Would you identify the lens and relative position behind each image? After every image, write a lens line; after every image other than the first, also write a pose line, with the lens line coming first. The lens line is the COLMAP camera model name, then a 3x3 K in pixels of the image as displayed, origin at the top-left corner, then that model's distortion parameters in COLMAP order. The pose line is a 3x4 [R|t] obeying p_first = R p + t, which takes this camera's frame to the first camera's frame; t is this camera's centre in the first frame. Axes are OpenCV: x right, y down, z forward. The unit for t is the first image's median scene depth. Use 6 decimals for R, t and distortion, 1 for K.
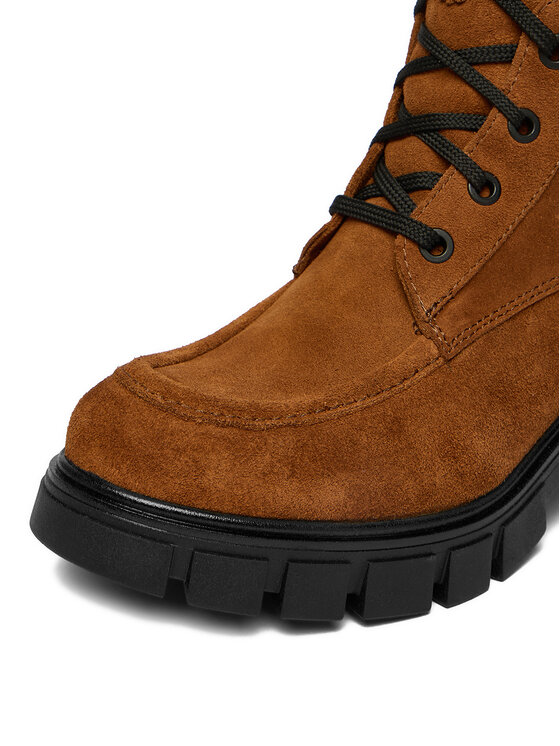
lens RADIAL K [[1854.1, 0, 280.0], [0, 1854.1, 373.0], [0, 0, 1]] dist [-0.128989, -1.143392]
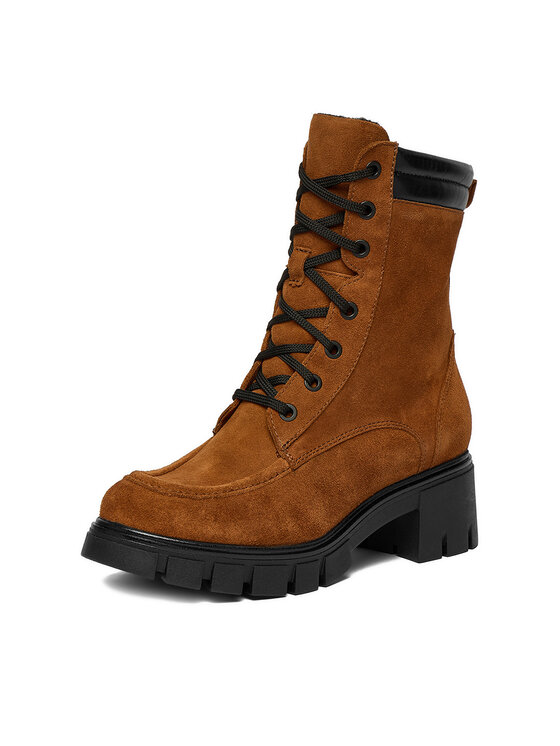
lens RADIAL K [[1857.6, 0, 280.0], [0, 1857.6, 373.0], [0, 0, 1]] dist [0.043109, 0.079885]
pose [[0.998672, -0.013366, 0.049762, -0.019407], [0.019420, 0.992186, -0.123249, 0.128257], [-0.047726, 0.124051, 0.991127, -0.919572]]
